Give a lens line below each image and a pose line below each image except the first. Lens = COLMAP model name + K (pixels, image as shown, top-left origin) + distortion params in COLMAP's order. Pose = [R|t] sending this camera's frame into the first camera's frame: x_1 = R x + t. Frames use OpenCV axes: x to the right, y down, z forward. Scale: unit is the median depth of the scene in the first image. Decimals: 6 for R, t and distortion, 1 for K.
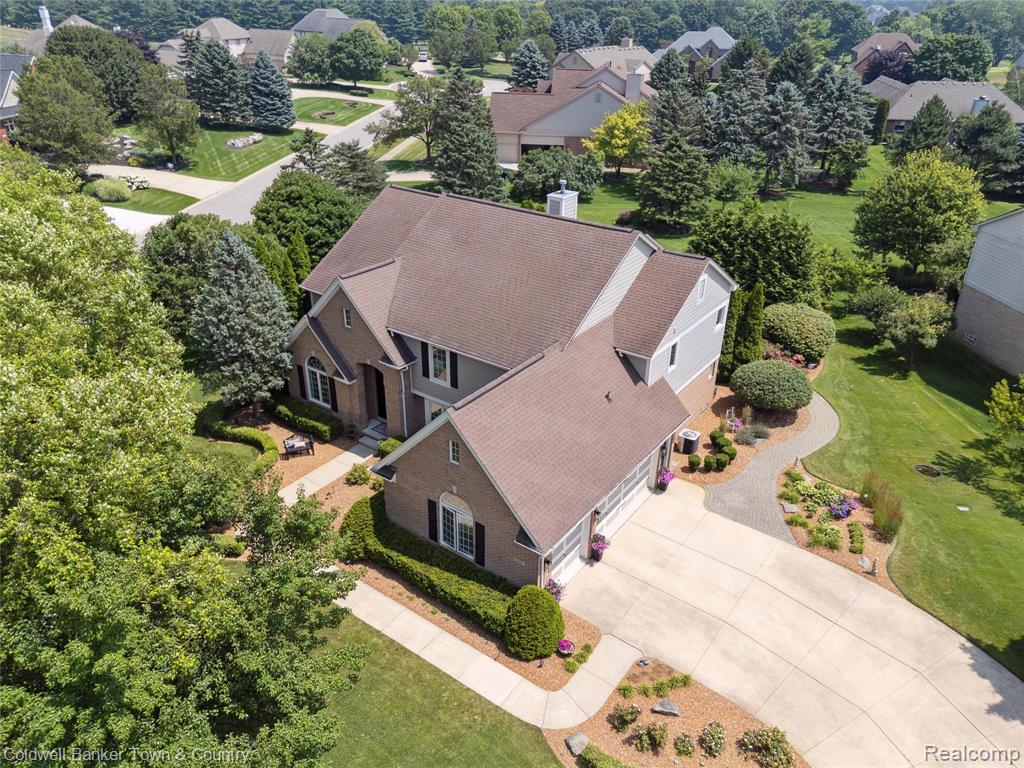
lens RADIAL K [[750.5, 0, 510.2], [0, 750.5, 382.8], [0, 0, 1]] dist [0.059131, -0.048752]
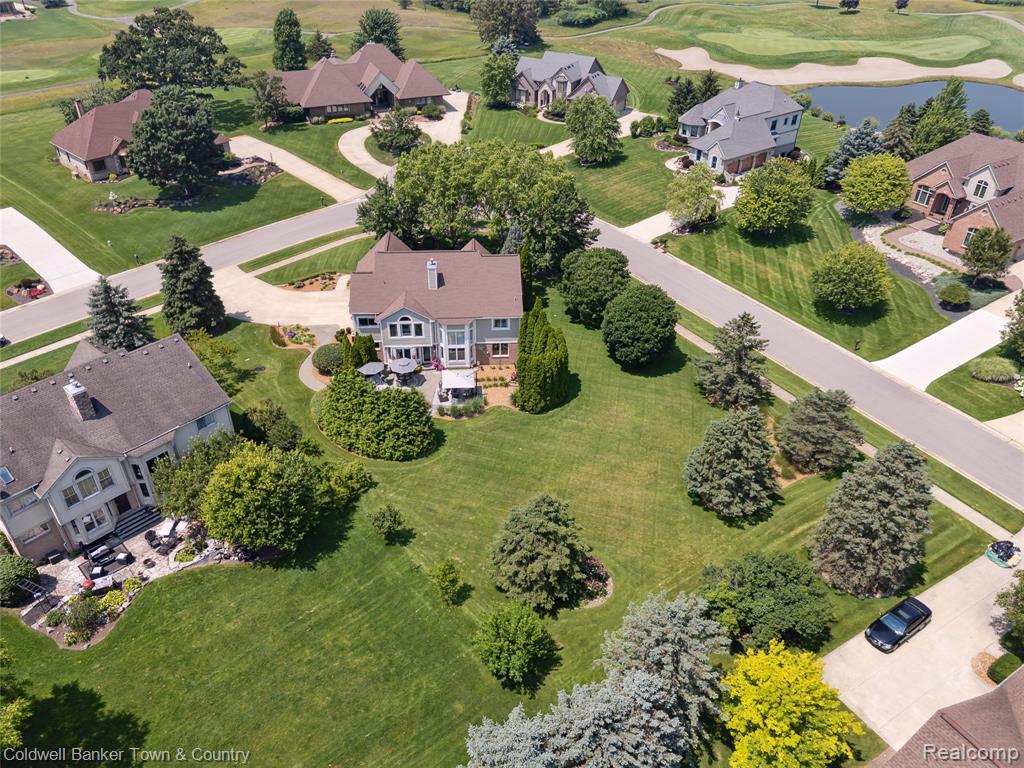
lens RADIAL K [[750.5, 0, 510.2], [0, 750.5, 382.8], [0, 0, 1]] dist [0.059131, -0.048752]
pose [[-0.771367, 0.351585, -0.530454, 0.969360], [-0.310240, 0.520028, 0.795815, -1.559603], [0.555647, 0.778434, -0.292056, 1.724131]]
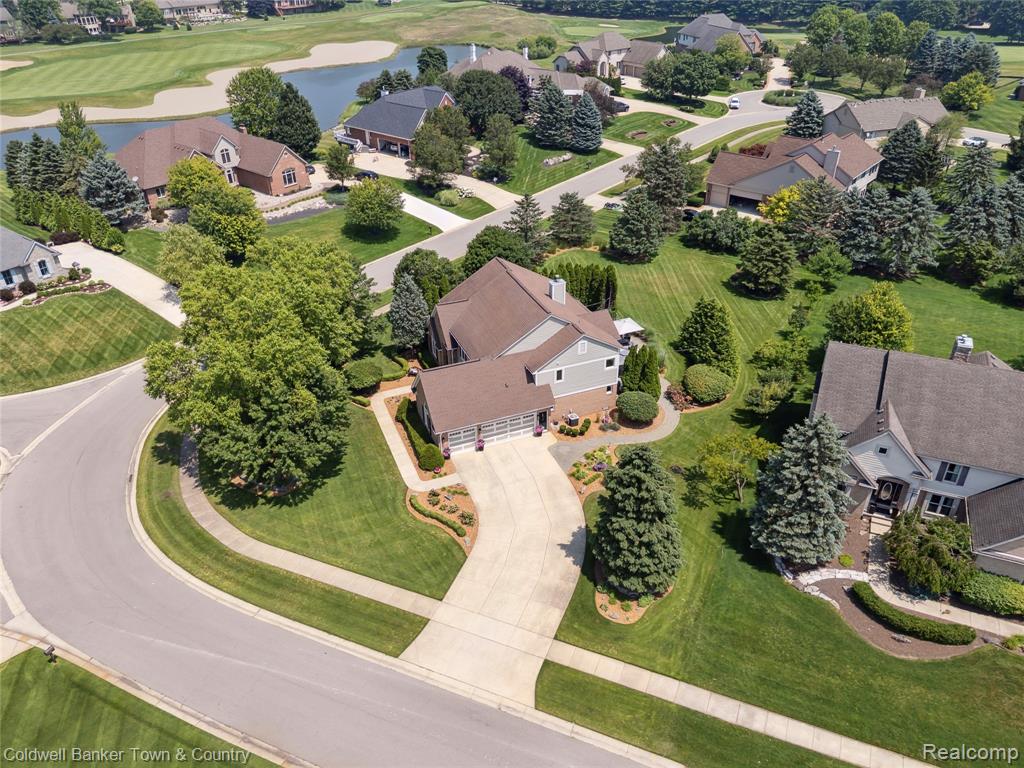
lens RADIAL K [[750.5, 0, 510.2], [0, 750.5, 382.8], [0, 0, 1]] dist [0.059131, -0.048752]
pose [[0.845250, 0.261255, -0.466152, 0.823614], [-0.225462, 0.965247, 0.132154, -0.199351], [0.484478, -0.006604, 0.874779, -0.668751]]
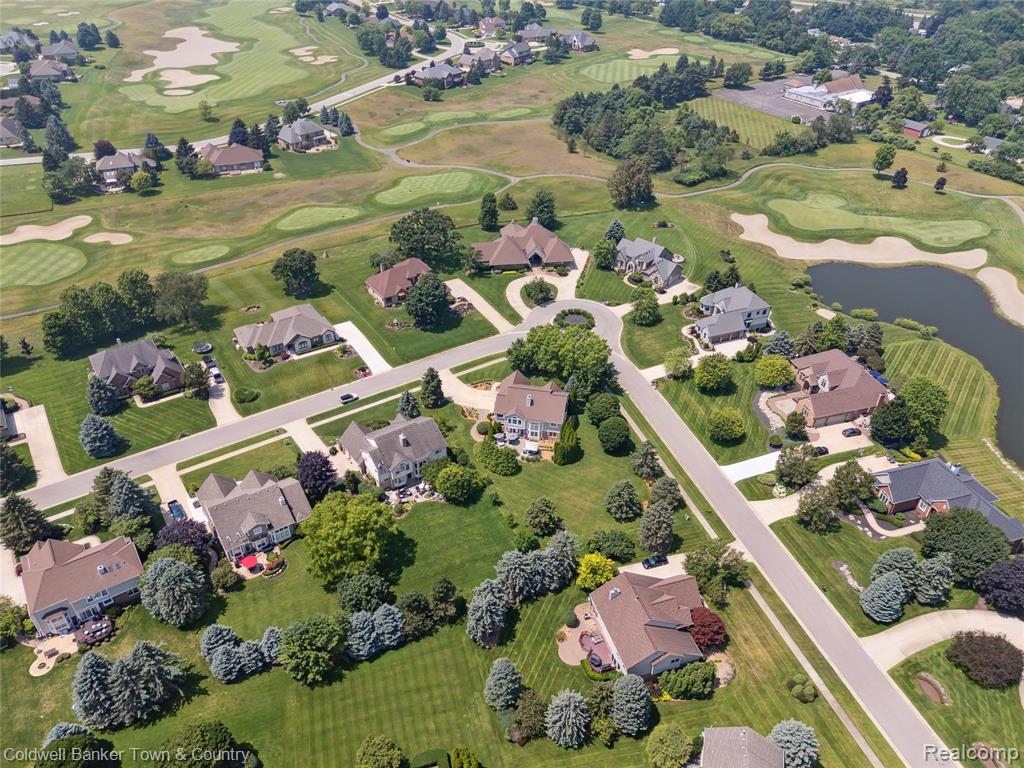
lens RADIAL K [[742.2, 0, 512.0], [0, 742.2, 384.0], [0, 0, 1]] dist [0.160032, -0.190158]
pose [[-0.902062, 0.232807, -0.363434, 1.711248], [-0.221166, 0.473765, 0.852427, -3.932936], [0.370633, 0.849322, -0.375877, 2.404561]]
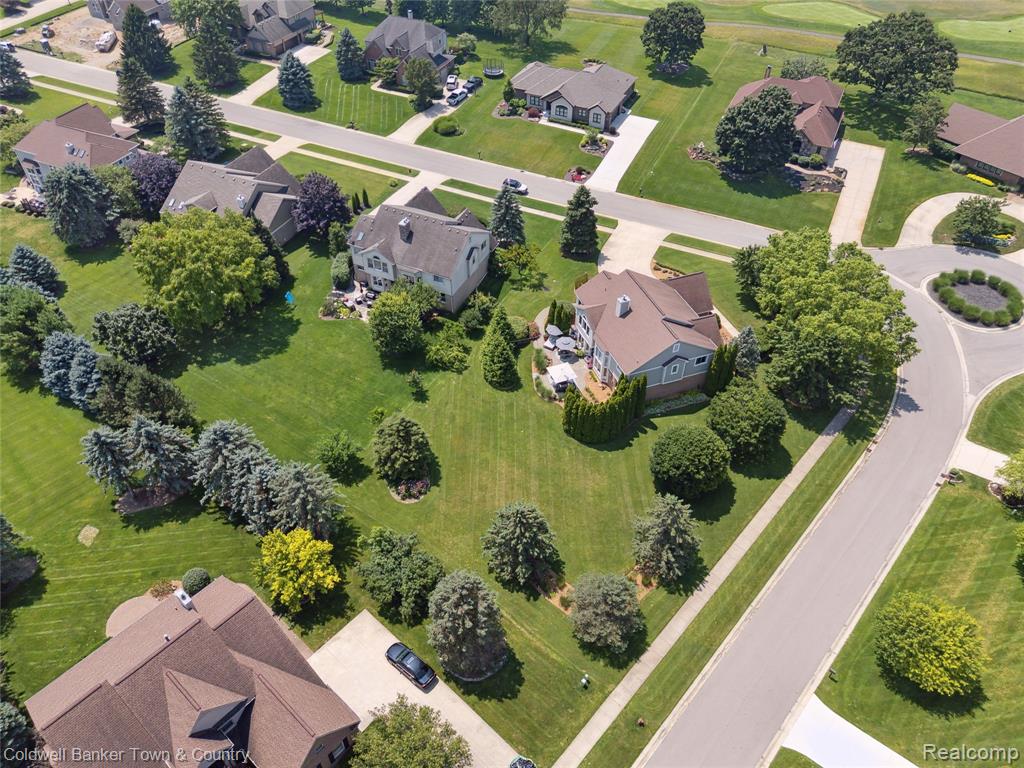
lens RADIAL K [[750.5, 0, 510.2], [0, 750.5, 382.8], [0, 0, 1]] dist [0.059131, -0.048752]
pose [[-0.832365, -0.391357, 0.392439, -0.642374], [0.246934, 0.372044, 0.894766, -2.242314], [-0.496178, 0.841679, -0.213037, 1.742277]]
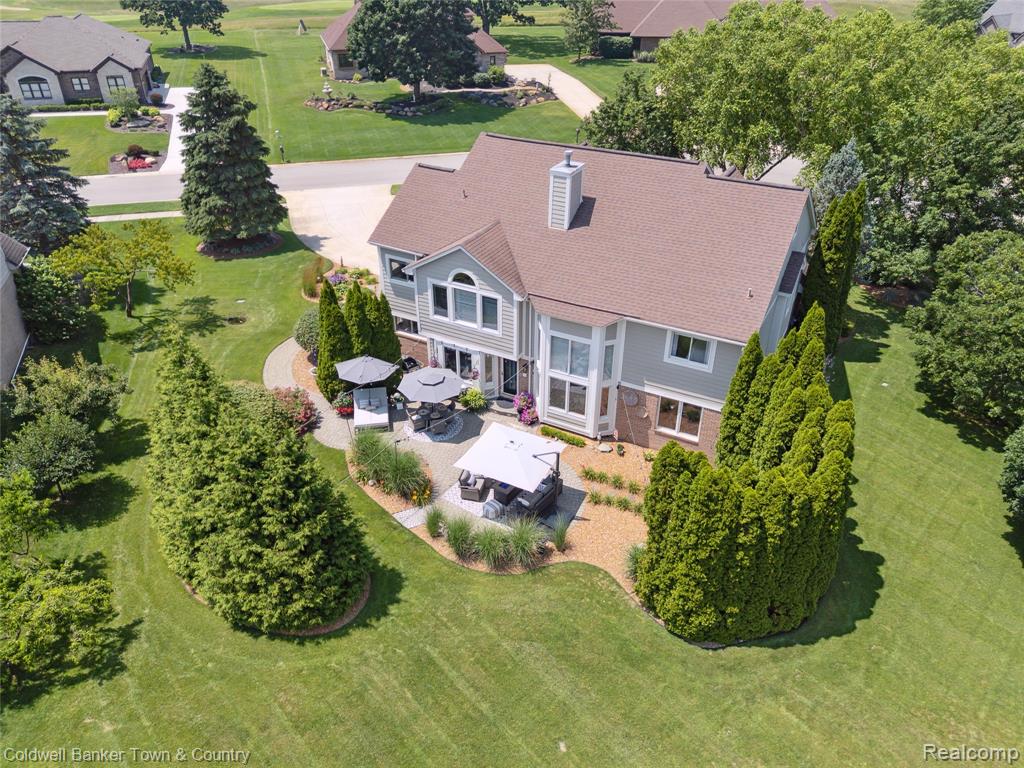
lens RADIAL K [[750.5, 0, 510.2], [0, 750.5, 382.8], [0, 0, 1]] dist [0.059131, -0.048752]
pose [[-0.990443, 0.062116, -0.123146, 0.218944], [-0.074956, 0.507077, 0.858635, -0.733114], [0.115780, 0.859659, -0.497575, 1.410935]]
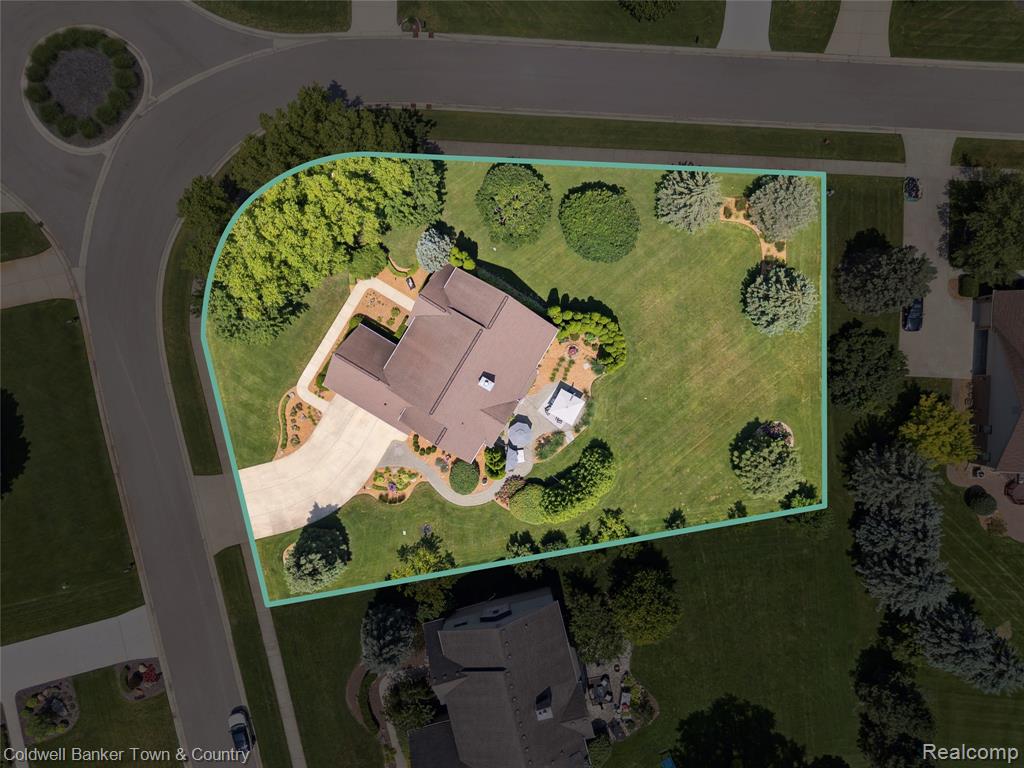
lens RADIAL K [[750.5, 0, 510.2], [0, 750.5, 382.8], [0, 0, 1]] dist [0.059131, -0.048752]
pose [[0.087626, 0.996140, -0.005252, 0.075001], [-0.475099, 0.046425, 0.878707, -1.852215], [0.875558, -0.074503, 0.477333, 0.053393]]
